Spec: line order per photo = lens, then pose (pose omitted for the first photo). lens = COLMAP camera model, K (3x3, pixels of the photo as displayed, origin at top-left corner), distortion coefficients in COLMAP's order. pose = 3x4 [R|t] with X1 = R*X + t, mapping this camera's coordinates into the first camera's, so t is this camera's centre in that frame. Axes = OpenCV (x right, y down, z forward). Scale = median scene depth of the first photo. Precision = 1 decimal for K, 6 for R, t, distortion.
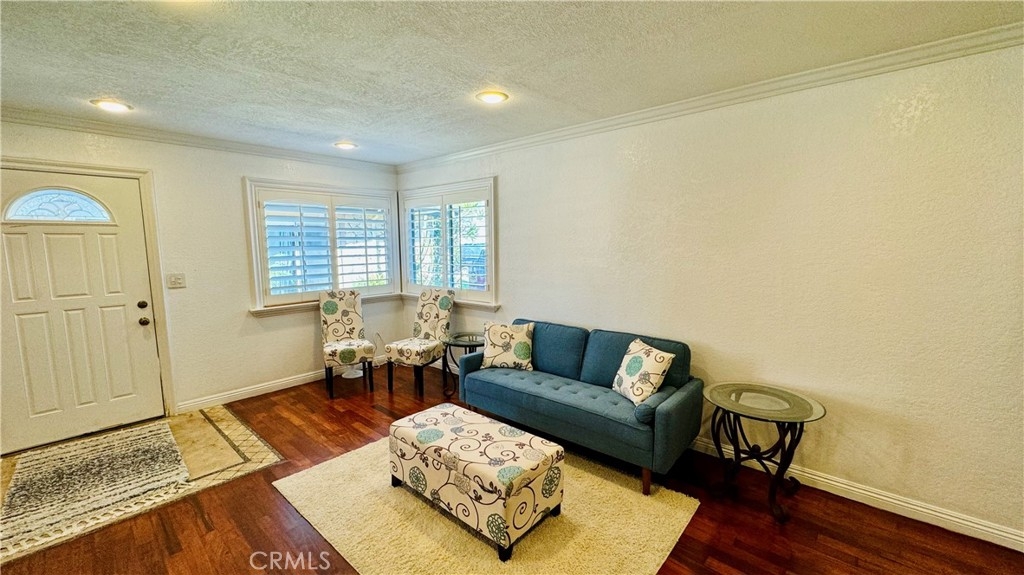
lens RADIAL K [[406.8, 0, 512.0], [0, 406.8, 287.5], [0, 0, 1]] dist [-0.000860, 0.000043]
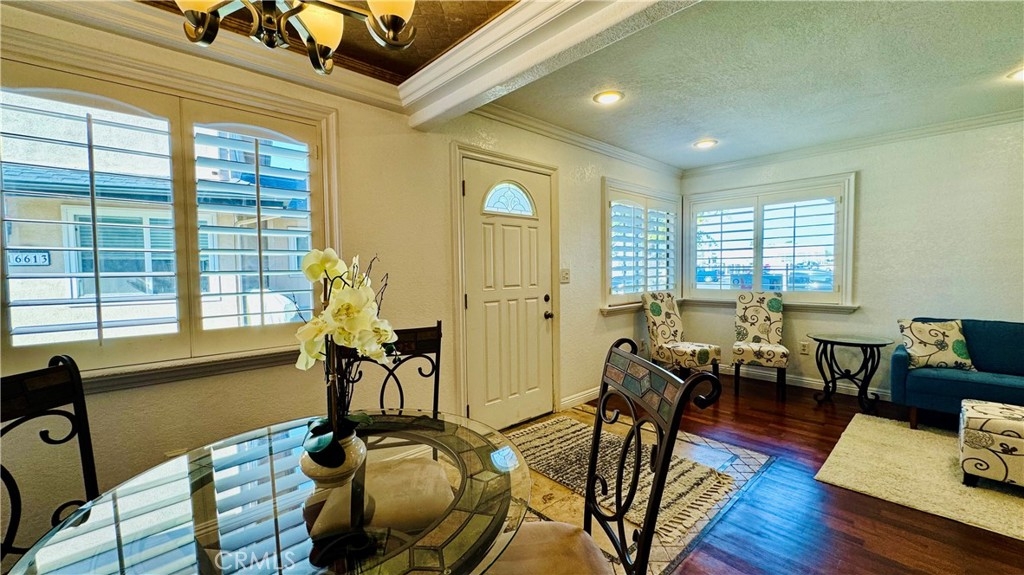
lens RADIAL K [[406.8, 0, 512.0], [0, 406.8, 287.5], [0, 0, 1]] dist [-0.000860, 0.000043]
pose [[0.996352, 0.001997, -0.085310, -0.778776], [-0.007627, 0.997809, -0.065721, 0.070894], [0.084991, 0.066132, 0.994185, -0.012620]]
